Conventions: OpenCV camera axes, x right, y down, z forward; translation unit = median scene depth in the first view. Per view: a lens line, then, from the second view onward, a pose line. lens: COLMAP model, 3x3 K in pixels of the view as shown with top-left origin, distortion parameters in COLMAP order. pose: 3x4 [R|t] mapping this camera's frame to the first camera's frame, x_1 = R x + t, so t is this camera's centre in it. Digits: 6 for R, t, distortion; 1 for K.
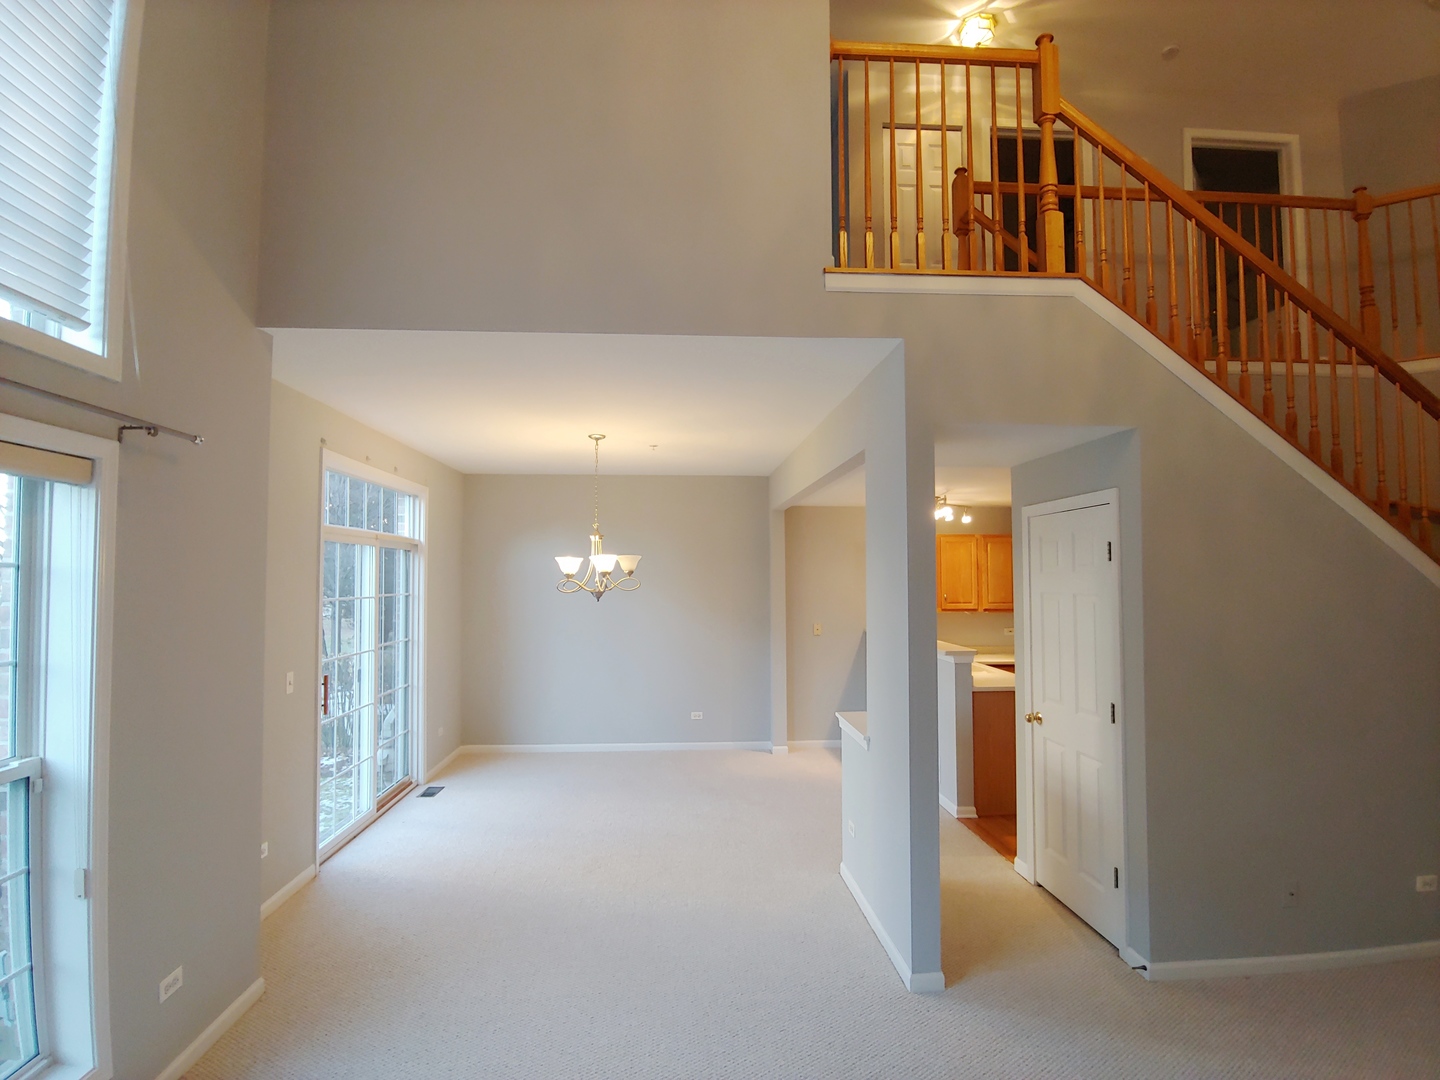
lens RADIAL K [[727.9, 0, 714.8], [0, 727.9, 547.3], [0, 0, 1]] dist [-0.017979, -0.001489]
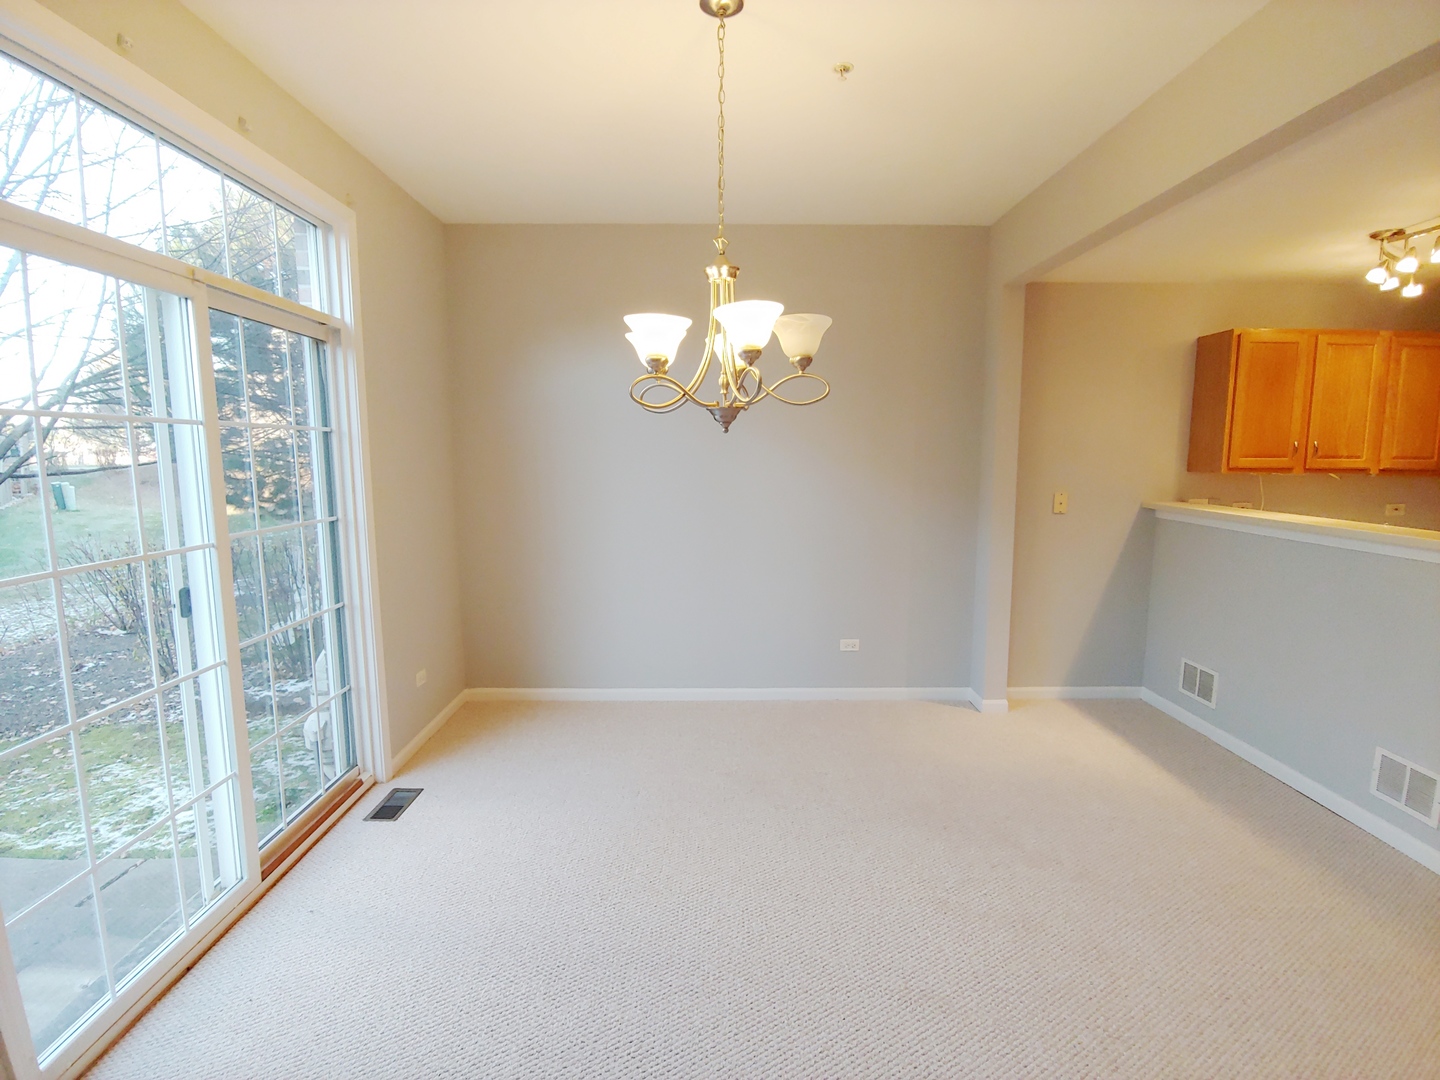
lens RADIAL K [[727.9, 0, 714.8], [0, 727.9, 547.3], [0, 0, 1]] dist [-0.017979, -0.001489]
pose [[0.998496, 0.008635, -0.054134, -0.123199], [0.000777, 0.985187, 0.171480, 0.058088], [0.054812, -0.171265, 0.983699, 0.495100]]
